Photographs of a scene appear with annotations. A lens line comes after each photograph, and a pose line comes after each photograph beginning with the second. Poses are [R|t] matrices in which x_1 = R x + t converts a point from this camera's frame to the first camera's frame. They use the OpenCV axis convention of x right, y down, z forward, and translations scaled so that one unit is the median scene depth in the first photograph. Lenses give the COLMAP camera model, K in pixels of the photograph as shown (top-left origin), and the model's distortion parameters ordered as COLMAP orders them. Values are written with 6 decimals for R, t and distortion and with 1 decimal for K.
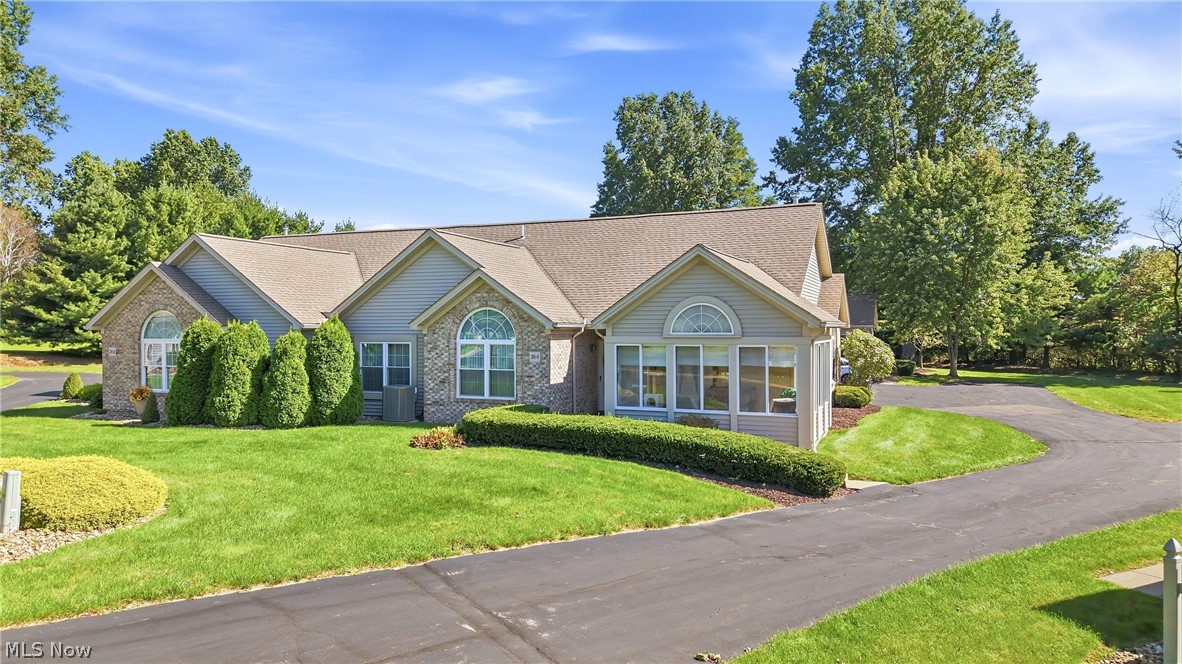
lens RADIAL K [[788.0, 0, 592.8], [0, 788.0, 330.1], [0, 0, 1]] dist [0.026799, -0.034571]
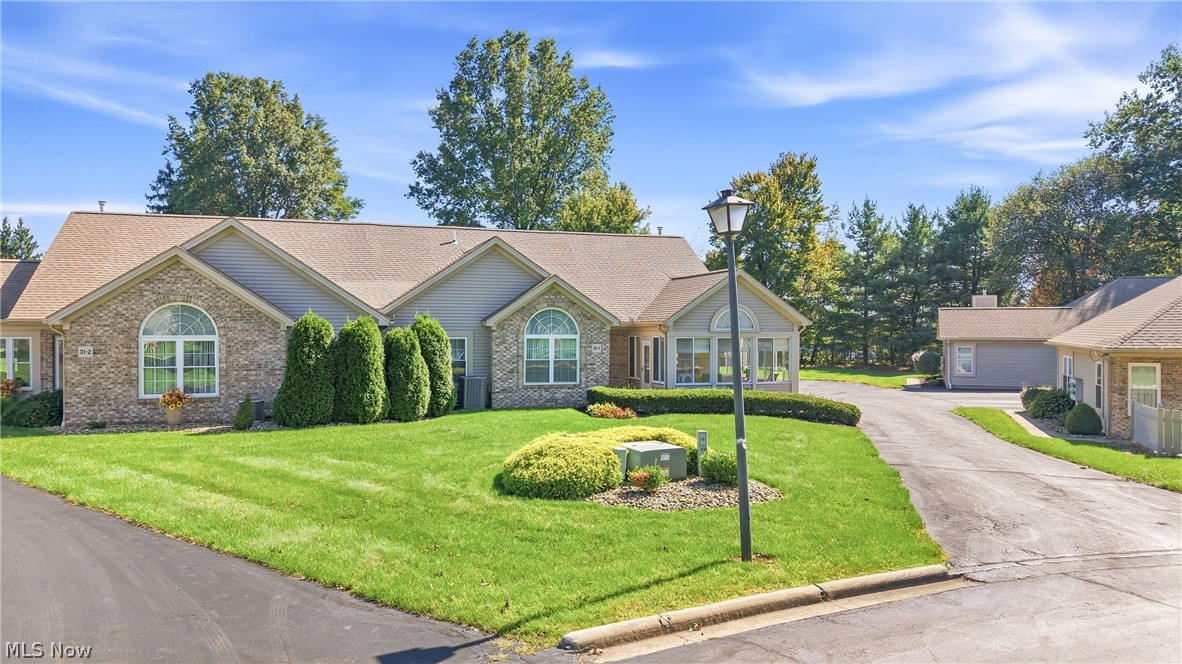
lens RADIAL K [[788.0, 0, 590.6], [0, 788.0, 337.0], [0, 0, 1]] dist [0.026799, -0.034571]
pose [[0.762273, -0.004483, 0.647240, -0.840629], [-0.001929, 0.999956, 0.009198, 0.004455], [-0.647253, -0.008260, 0.762230, 0.055518]]
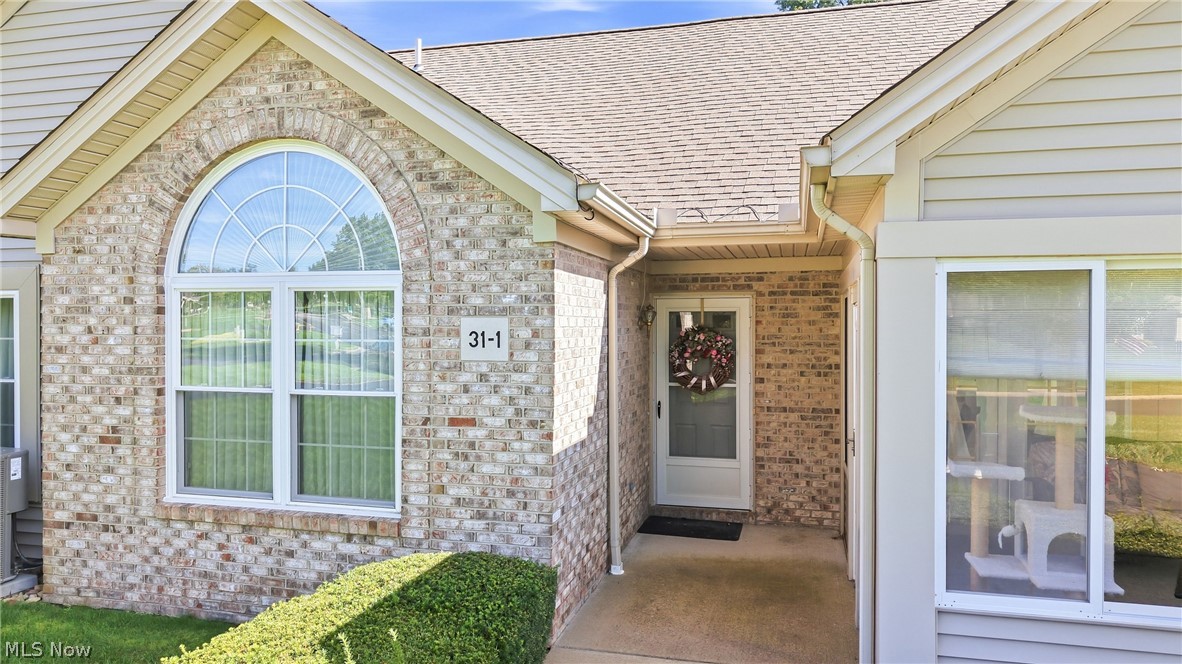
lens RADIAL K [[788.0, 0, 589.9], [0, 788.0, 339.8], [0, 0, 1]] dist [0.026799, -0.034571]
pose [[0.990899, 0.001688, 0.134595, -0.069994], [-0.003147, 0.999939, 0.010624, 0.029917], [-0.134569, -0.010951, 0.990844, 0.721132]]
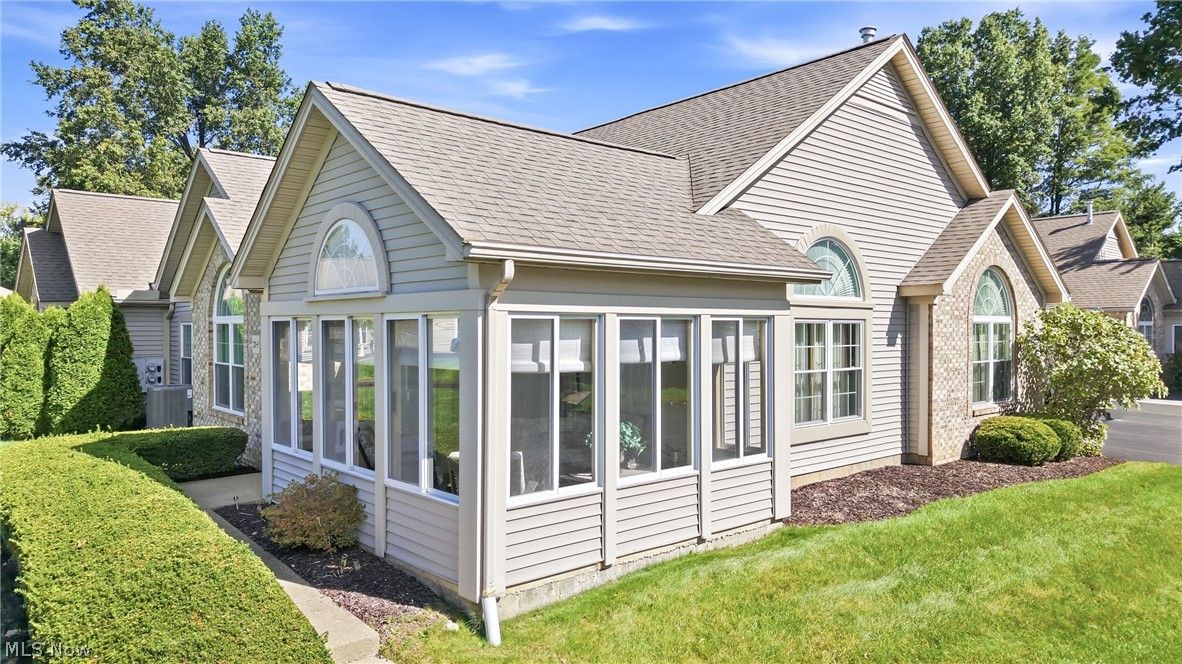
lens RADIAL K [[788.0, 0, 596.5], [0, 788.0, 334.1], [0, 0, 1]] dist [0.026799, -0.034571]
pose [[0.897366, 0.005113, -0.441257, 0.384002], [-0.002431, 0.999975, 0.006642, 0.021096], [0.441280, -0.004887, 0.897356, 0.560311]]
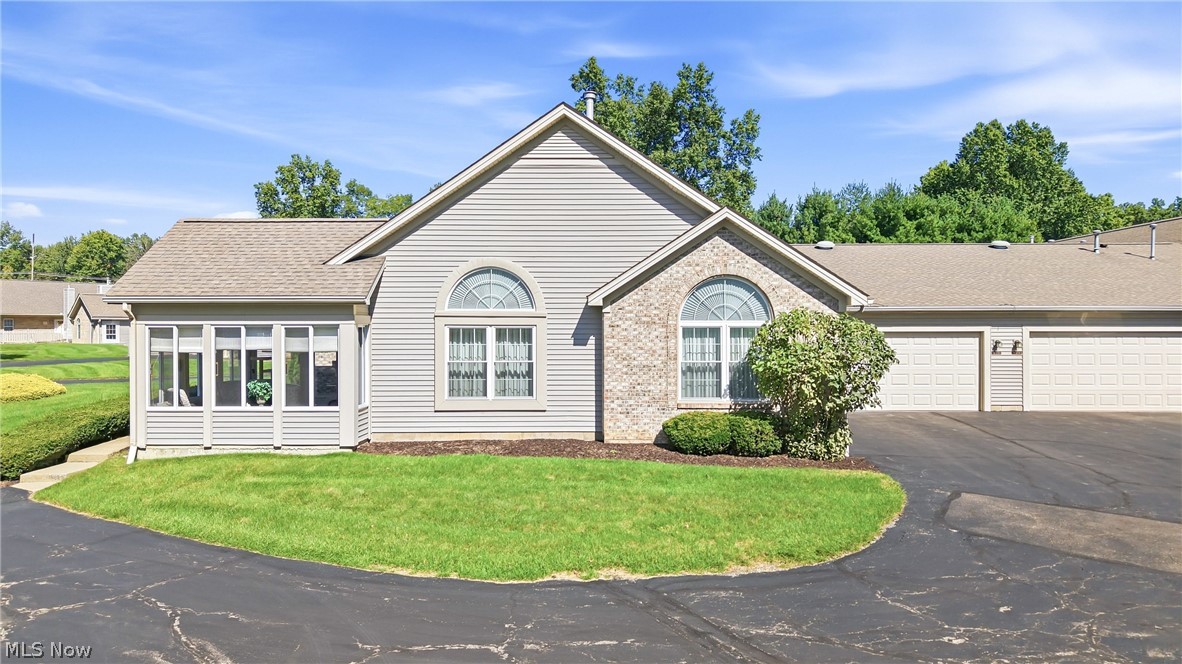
lens RADIAL K [[788.0, 0, 587.0], [0, 788.0, 335.3], [0, 0, 1]] dist [0.026799, -0.034571]
pose [[0.385542, 0.000904, -0.922690, 3.443673], [-0.000197, 1.000000, 0.000897, 0.030208], [0.922690, -0.000164, 0.385542, 2.249773]]
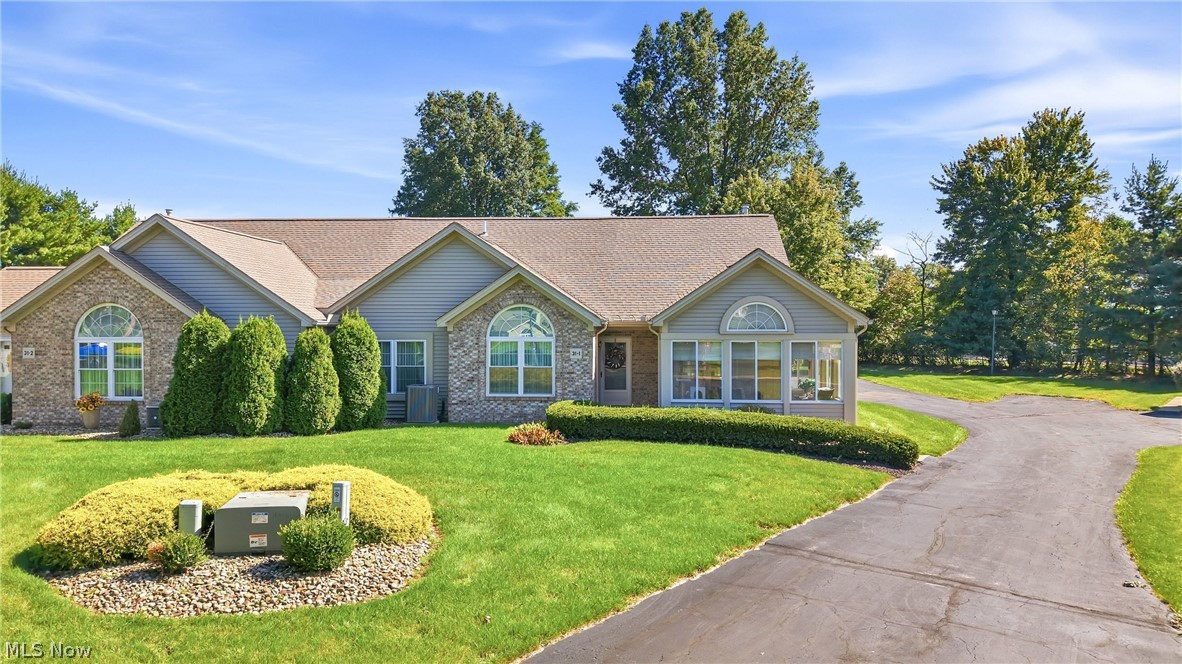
lens RADIAL K [[788.0, 0, 588.9], [0, 788.0, 331.4], [0, 0, 1]] dist [0.026799, -0.034571]
pose [[0.944867, 0.000620, 0.327453, -0.370811], [-0.001163, 0.999998, 0.001463, 0.003589], [-0.327451, -0.001763, 0.944866, 0.032513]]
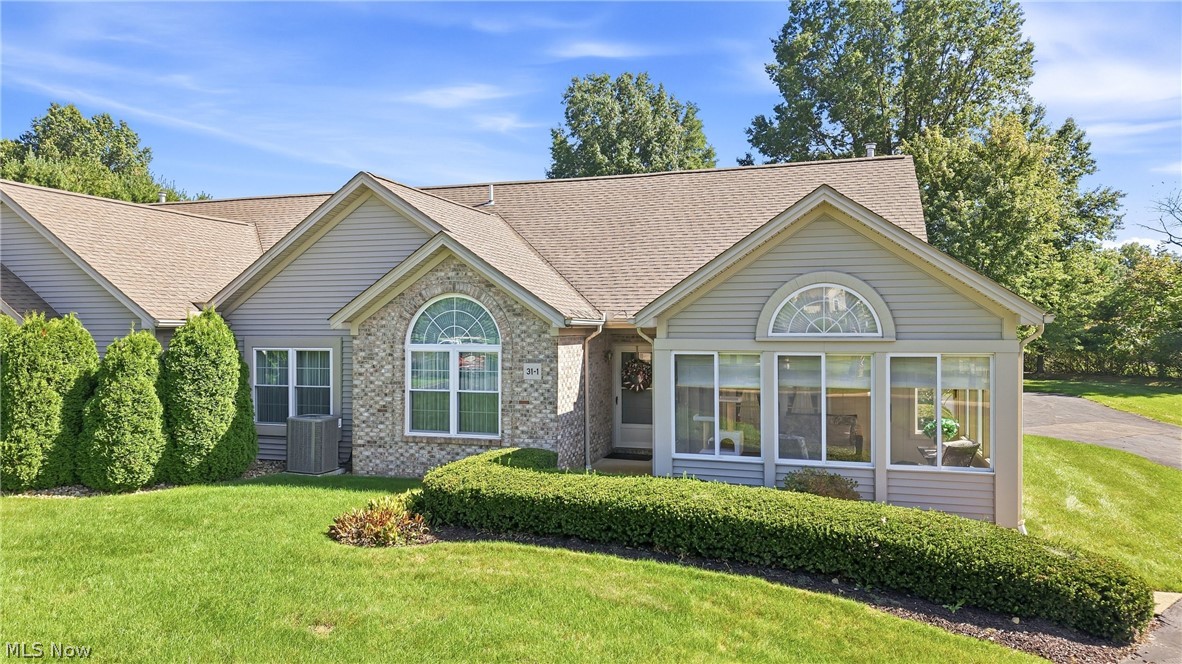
lens RADIAL K [[788.0, 0, 590.5], [0, 788.0, 333.5], [0, 0, 1]] dist [0.026799, -0.034571]
pose [[0.996340, 0.000234, 0.085479, -0.076786], [-0.000360, 0.999999, 0.001455, 0.002230], [-0.085479, -0.001481, 0.996339, 0.344250]]
